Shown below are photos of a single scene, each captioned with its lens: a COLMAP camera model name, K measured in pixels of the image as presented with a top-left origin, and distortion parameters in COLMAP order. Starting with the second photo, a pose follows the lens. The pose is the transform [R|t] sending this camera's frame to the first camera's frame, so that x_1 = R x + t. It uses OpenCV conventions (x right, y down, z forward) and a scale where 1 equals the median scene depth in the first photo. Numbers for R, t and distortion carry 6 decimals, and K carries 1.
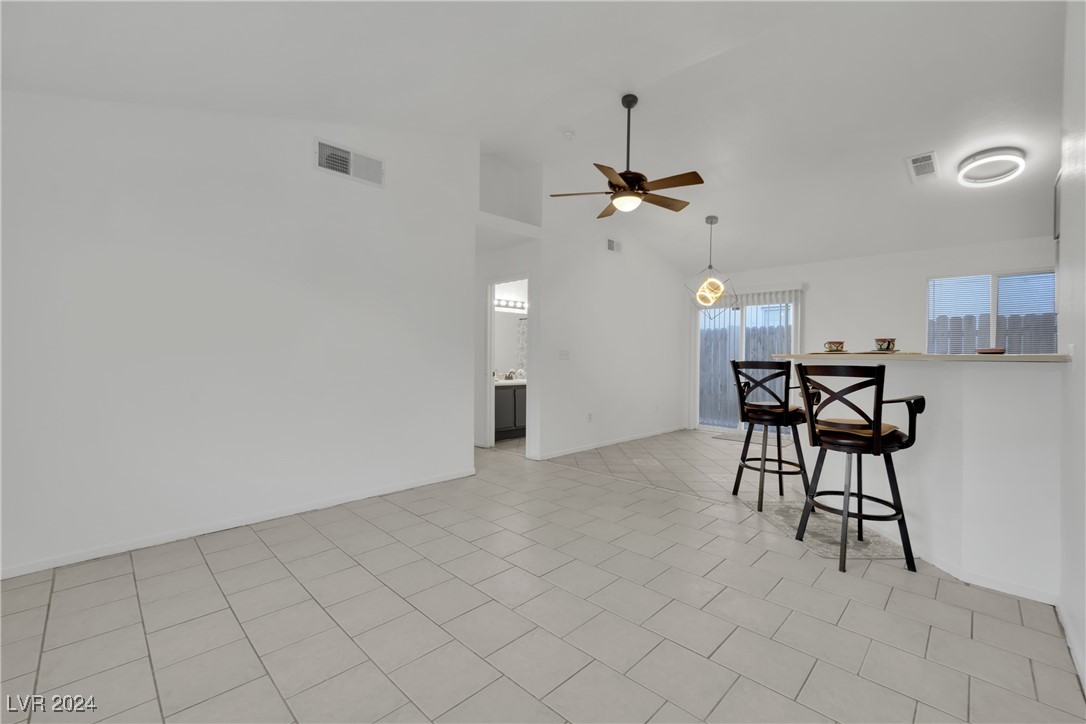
lens RADIAL K [[449.6, 0, 544.2], [0, 449.6, 360.5], [0, 0, 1]] dist [-0.024141, -0.000906]
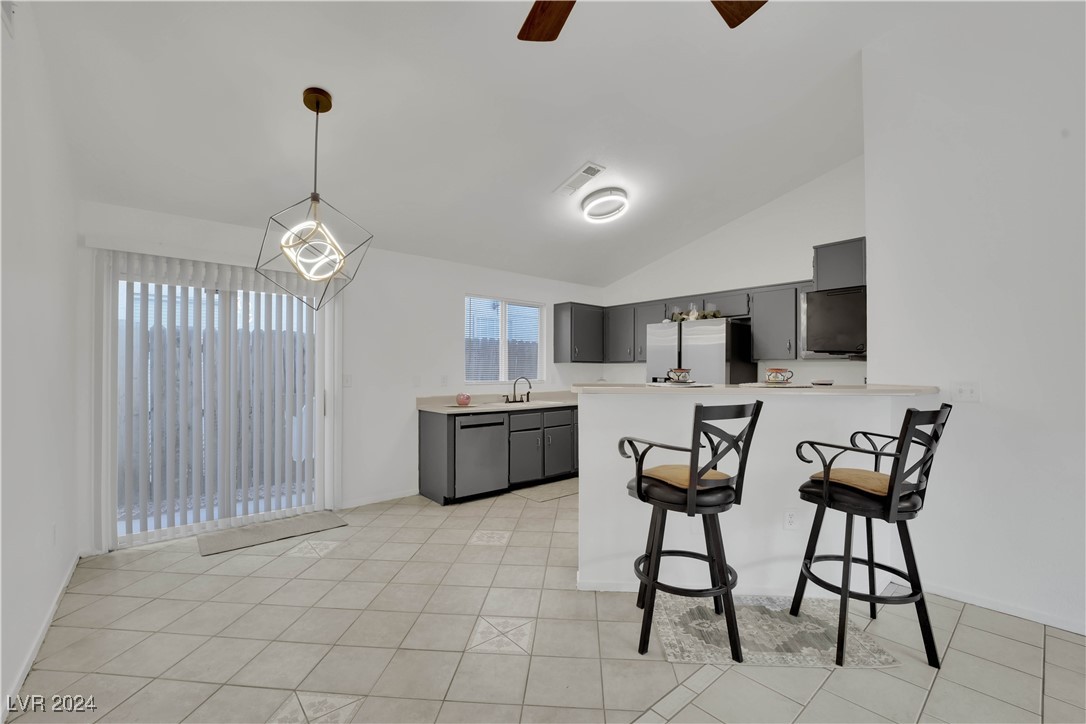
lens RADIAL K [[449.6, 0, 548.3], [0, 449.6, 364.6], [0, 0, 1]] dist [-0.024141, -0.000906]
pose [[0.079578, 0.000140, 0.996829, -0.070848], [0.010709, 0.999942, -0.000995, -0.030348], [-0.996771, 0.010755, 0.079572, 0.702887]]
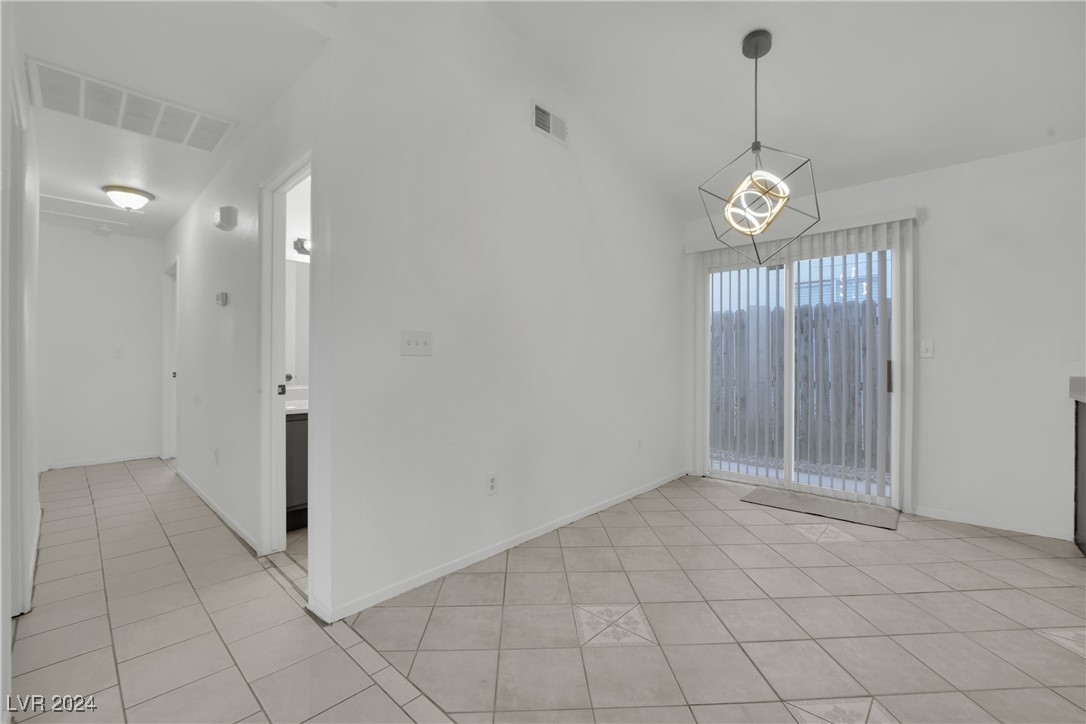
lens RADIAL K [[449.6, 0, 542.1], [0, 449.6, 358.0], [0, 0, 1]] dist [-0.024141, -0.000906]
pose [[0.999394, -0.006865, 0.034115, 0.137545], [0.007247, 0.999912, -0.011092, 0.005256], [-0.034036, 0.011333, 0.999356, 0.551879]]
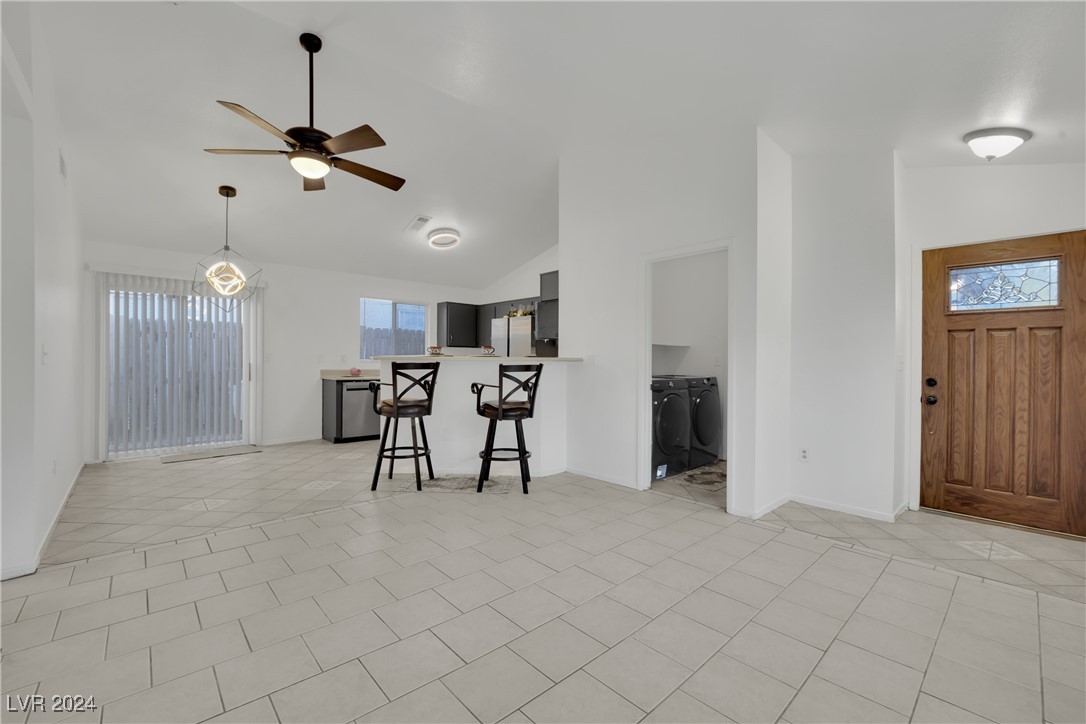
lens RADIAL K [[449.6, 0, 540.8], [0, 449.6, 359.0], [0, 0, 1]] dist [-0.024141, -0.000906]
pose [[0.051040, -0.010426, 0.998642, -0.402696], [0.004388, 0.999938, 0.010215, -0.010911], [-0.998687, 0.003860, 0.051082, 0.373862]]
